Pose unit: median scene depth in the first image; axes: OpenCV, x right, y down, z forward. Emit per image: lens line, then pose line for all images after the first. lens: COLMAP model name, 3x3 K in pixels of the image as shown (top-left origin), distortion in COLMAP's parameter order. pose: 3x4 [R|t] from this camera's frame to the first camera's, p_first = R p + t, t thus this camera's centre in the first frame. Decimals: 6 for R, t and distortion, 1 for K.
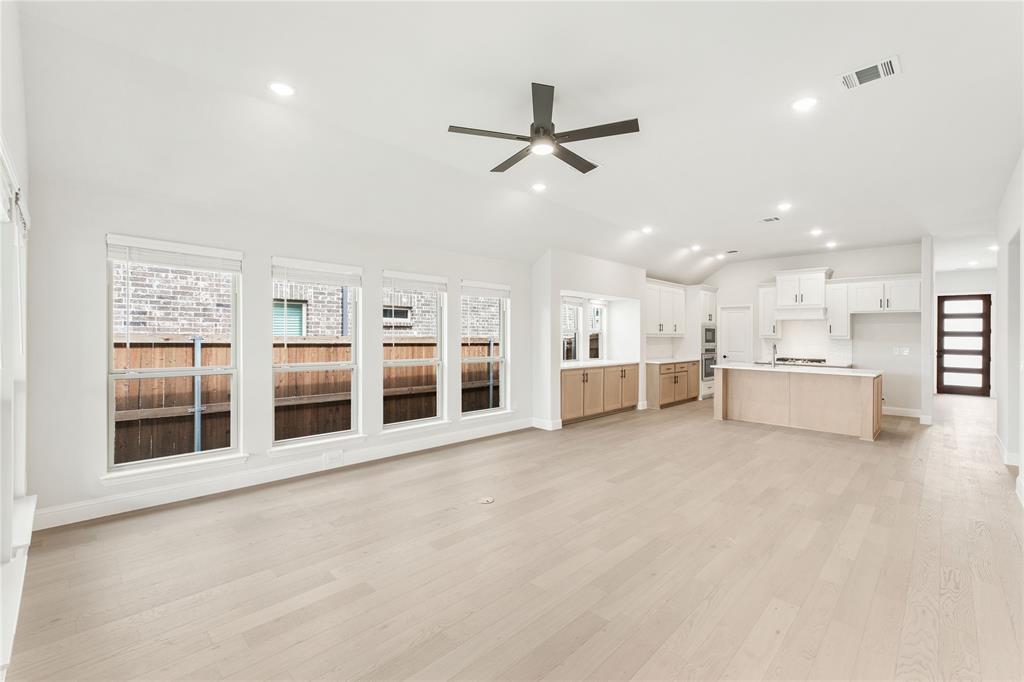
lens RADIAL K [[440.8, 0, 515.6], [0, 440.8, 328.8], [0, 0, 1]] dist [0.004433, 0.000877]
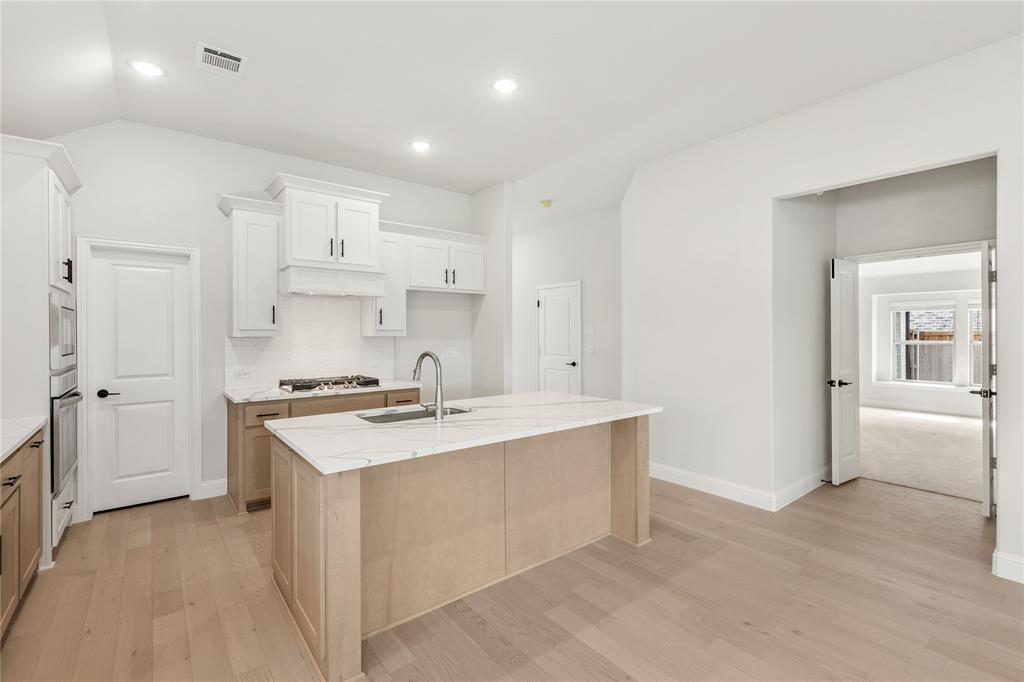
lens RADIAL K [[453.6, 0, 514.9], [0, 453.6, 335.8], [0, 0, 1]] dist [-0.000210, -0.000008]
pose [[0.123656, -0.019972, 0.992124, 0.205800], [-0.010820, 0.999711, 0.021473, 0.009778], [-0.992266, -0.013390, 0.123404, 0.786657]]
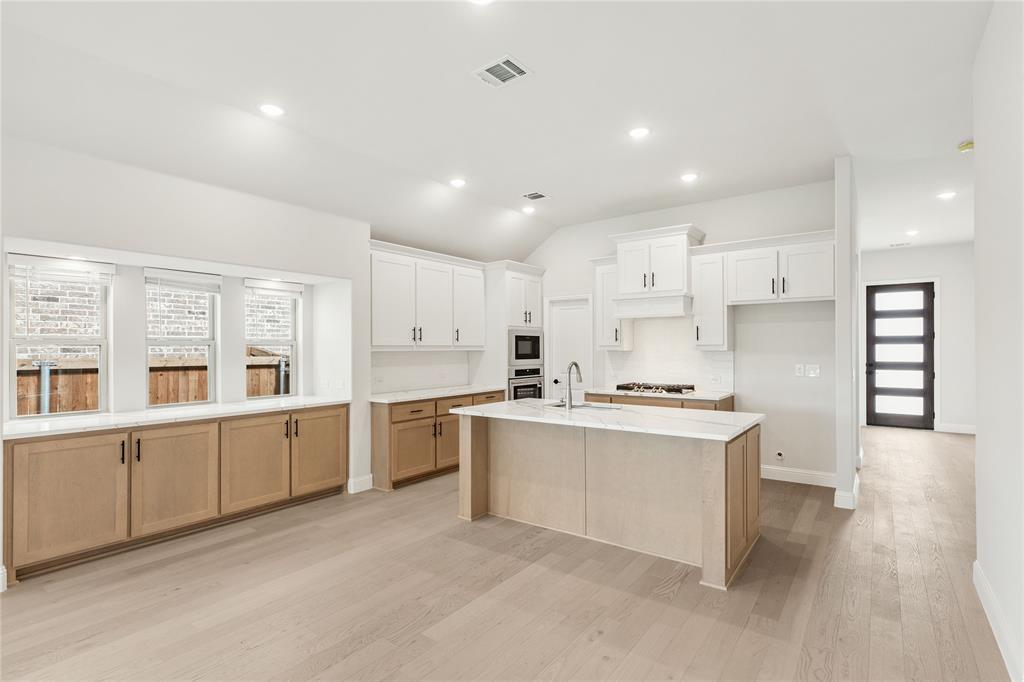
lens RADIAL K [[498.4, 0, 509.9], [0, 498.4, 345.3], [0, 0, 1]] dist [-0.000745, -0.001123]
pose [[0.991132, -0.014016, 0.132137, 0.390699], [0.012995, 0.999879, 0.008592, 0.007443], [-0.132241, -0.006799, 0.991194, 0.397660]]
